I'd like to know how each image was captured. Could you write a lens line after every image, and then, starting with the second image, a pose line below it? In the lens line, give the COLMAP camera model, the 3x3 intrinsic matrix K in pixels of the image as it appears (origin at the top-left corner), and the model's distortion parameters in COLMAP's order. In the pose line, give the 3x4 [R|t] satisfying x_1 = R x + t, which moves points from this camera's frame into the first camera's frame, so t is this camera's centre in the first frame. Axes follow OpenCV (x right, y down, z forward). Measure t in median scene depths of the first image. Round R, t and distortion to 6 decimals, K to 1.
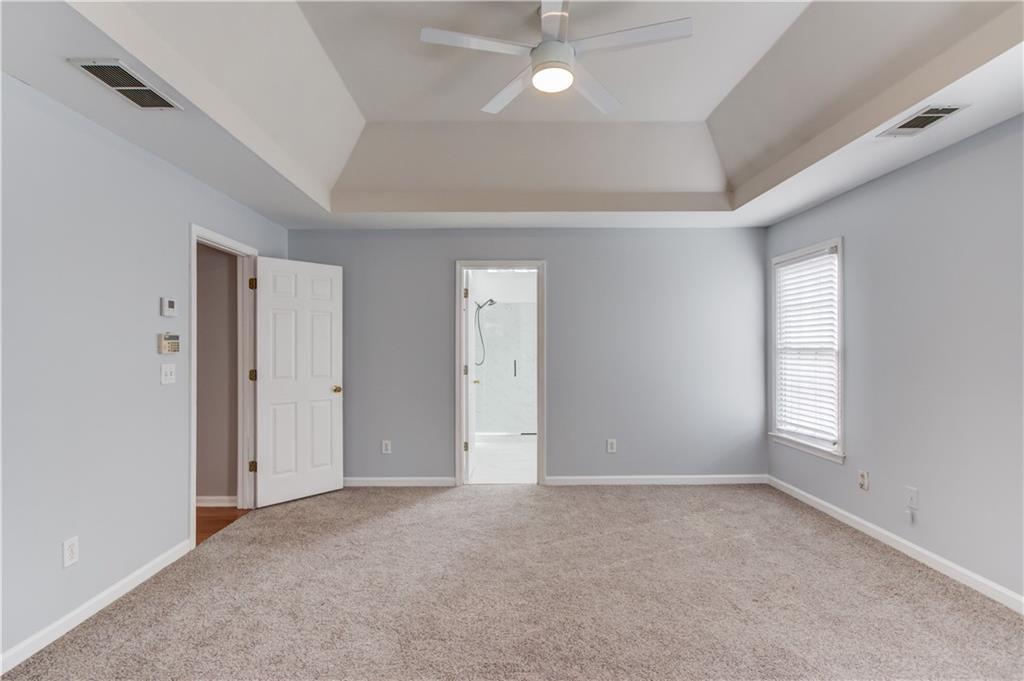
lens RADIAL K [[493.5, 0, 511.6], [0, 493.5, 342.9], [0, 0, 1]] dist [-0.003479, -0.000325]
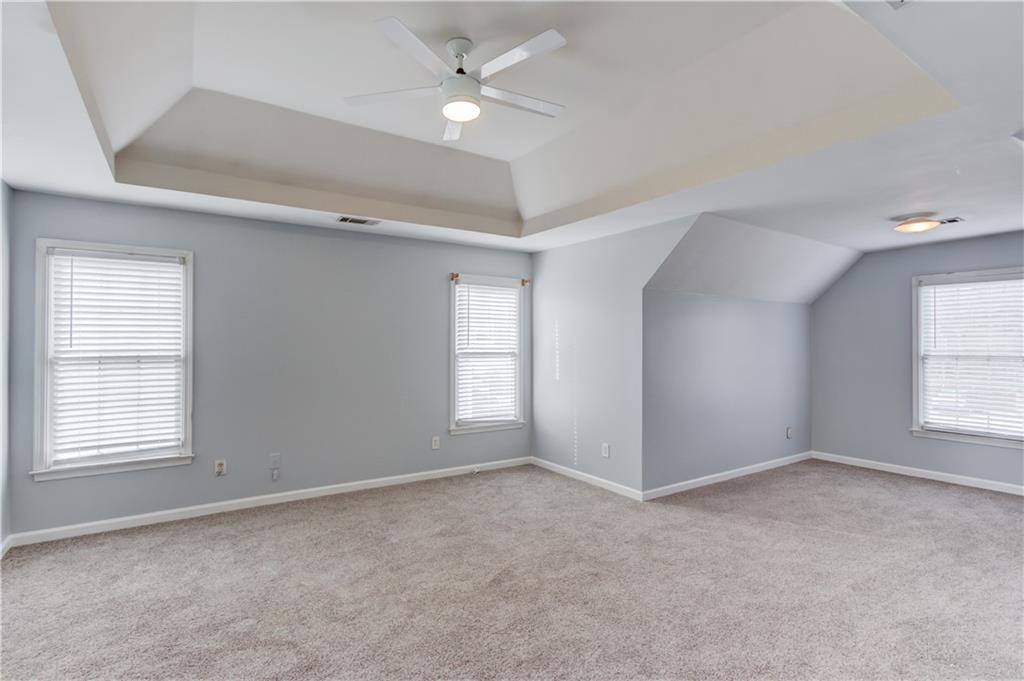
lens RADIAL K [[493.5, 0, 507.1], [0, 493.5, 338.2], [0, 0, 1]] dist [-0.003479, -0.000325]
pose [[-0.515582, 0.003539, 0.856833, -0.588331], [-0.004159, 0.999969, -0.006632, -0.021479], [-0.856830, -0.006983, -0.515552, 0.949974]]
